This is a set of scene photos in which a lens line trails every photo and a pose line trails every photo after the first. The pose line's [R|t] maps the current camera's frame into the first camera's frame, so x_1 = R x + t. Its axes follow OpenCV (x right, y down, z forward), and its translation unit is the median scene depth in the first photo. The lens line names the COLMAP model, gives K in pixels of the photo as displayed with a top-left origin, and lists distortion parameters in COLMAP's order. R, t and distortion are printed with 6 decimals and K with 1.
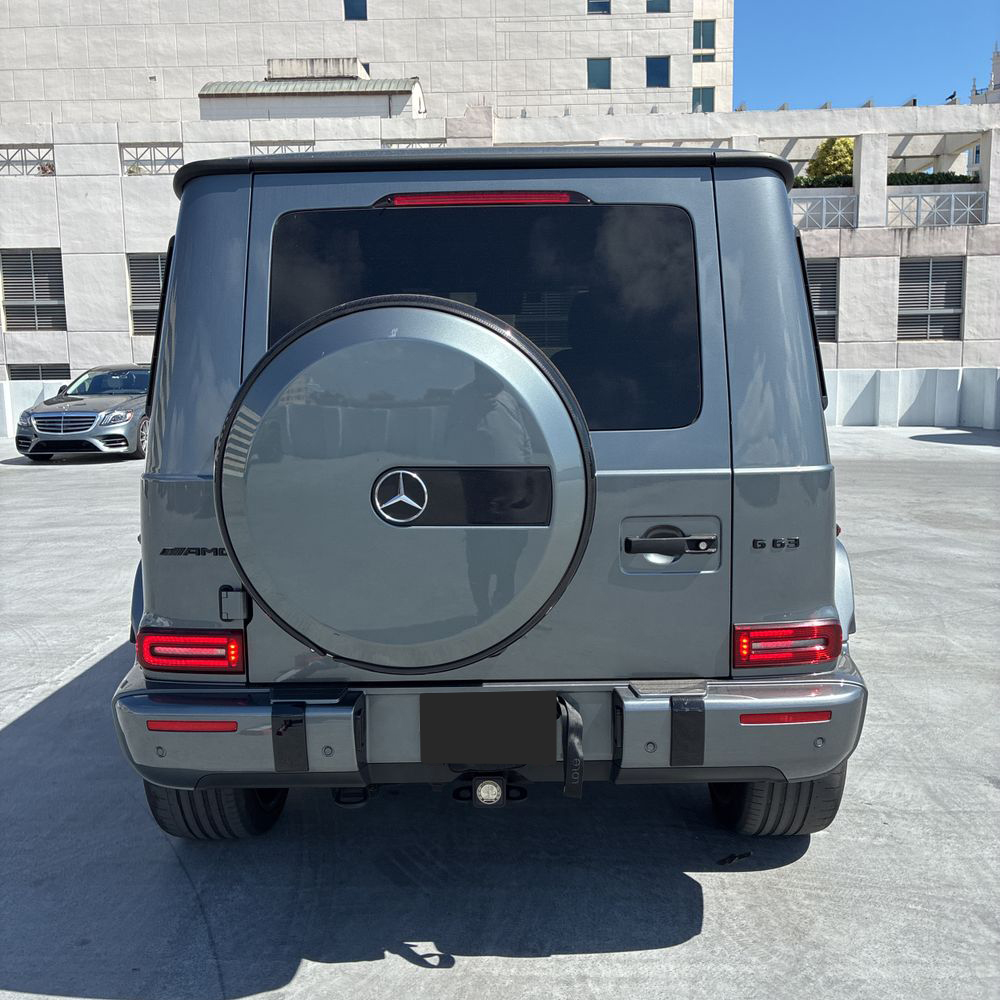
lens RADIAL K [[1014.4, 0, 508.7], [0, 1014.4, 499.9], [0, 0, 1]] dist [0.018018, 0.000000]
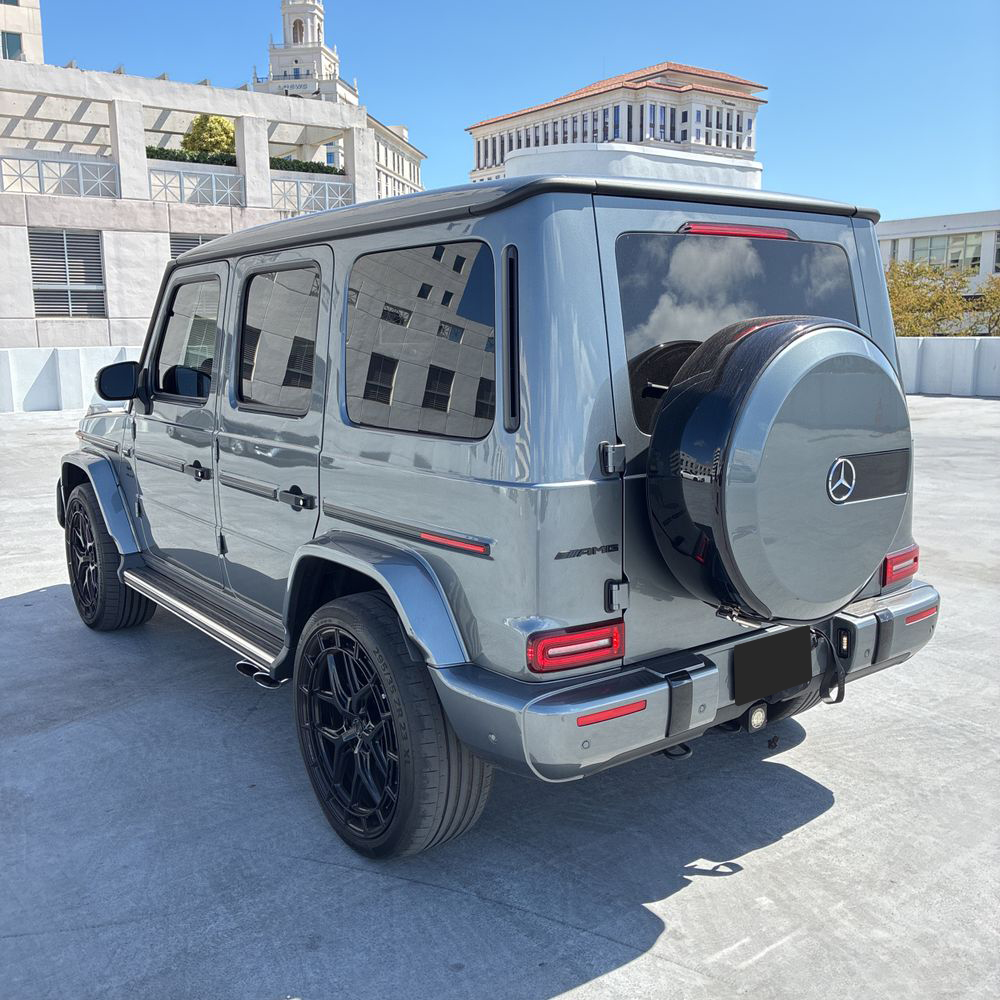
lens RADIAL K [[1014.4, 0, 499.0], [0, 1014.4, 495.5], [0, 0, 1]] dist [0.018018, 0.000000]
pose [[0.798025, -0.092458, 0.595489, -0.156333], [0.078545, 0.995689, 0.049335, -0.010368], [-0.597484, 0.007402, 0.801847, 0.032394]]
